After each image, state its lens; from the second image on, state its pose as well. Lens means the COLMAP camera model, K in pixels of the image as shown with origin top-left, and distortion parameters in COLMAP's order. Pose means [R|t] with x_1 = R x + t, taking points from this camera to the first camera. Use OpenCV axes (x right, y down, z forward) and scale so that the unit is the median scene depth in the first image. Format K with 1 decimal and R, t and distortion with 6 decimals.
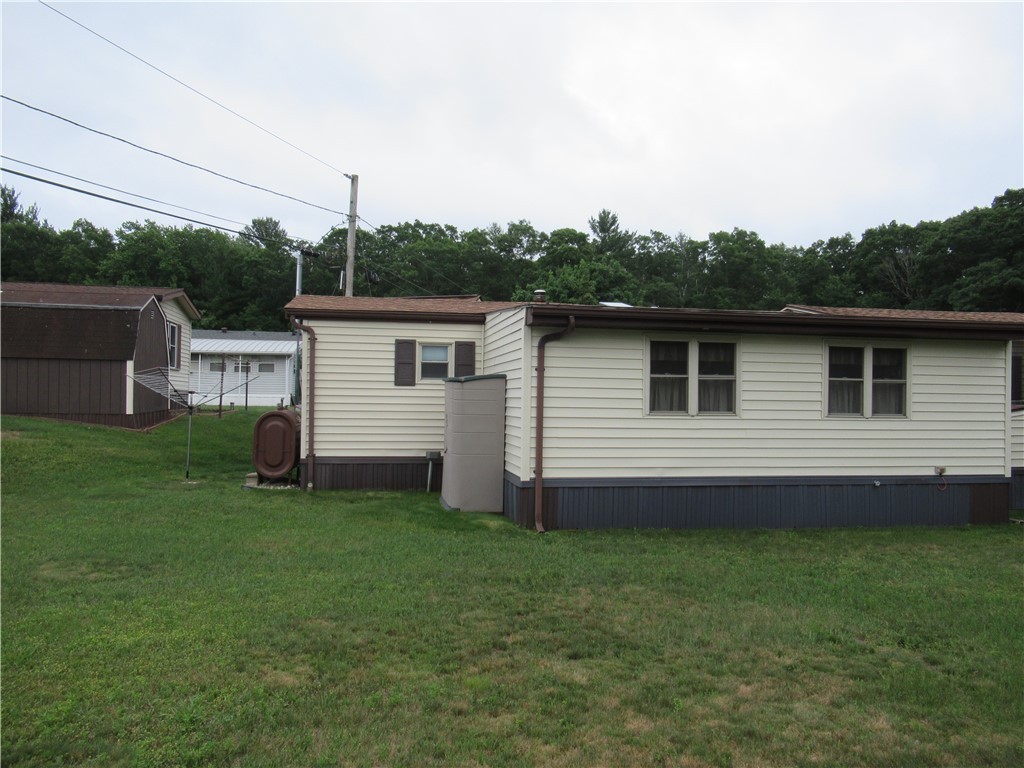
lens RADIAL K [[757.1, 0, 513.8], [0, 757.1, 382.4], [0, 0, 1]] dist [-0.014053, 0.007483]
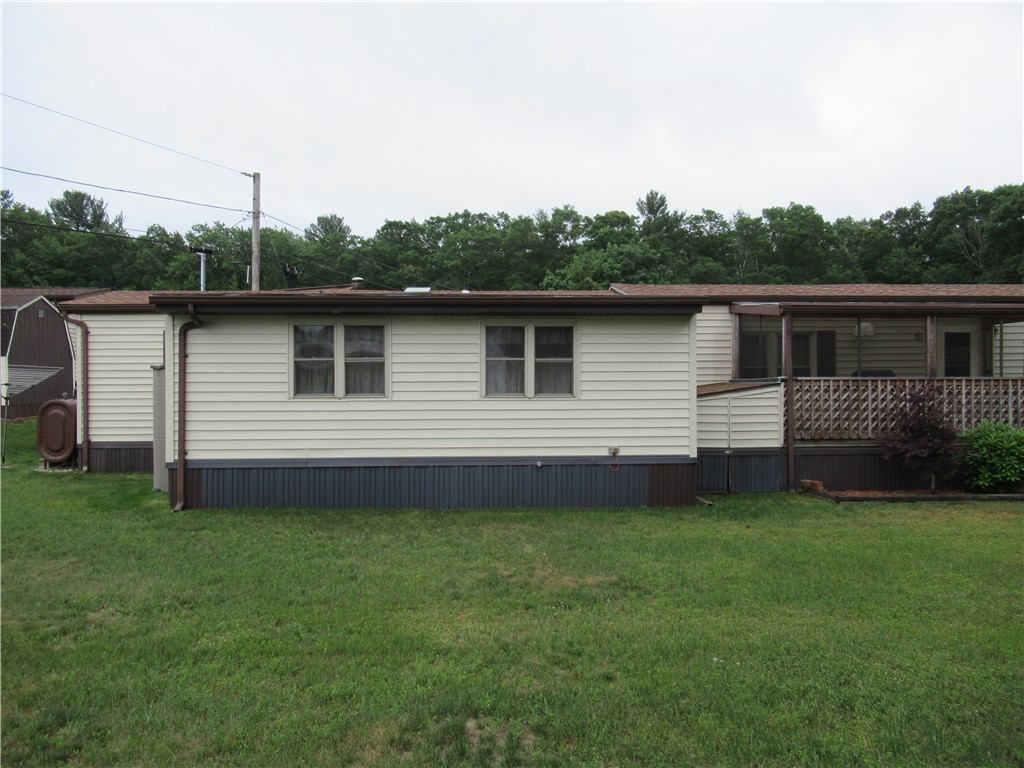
lens RADIAL K [[757.1, 0, 514.2], [0, 757.1, 384.9], [0, 0, 1]] dist [-0.014053, 0.007483]
pose [[0.991168, -0.017758, -0.131418, 0.346247], [0.020318, 0.999628, 0.018169, 0.007201], [0.131046, -0.020679, 0.991161, 0.013255]]
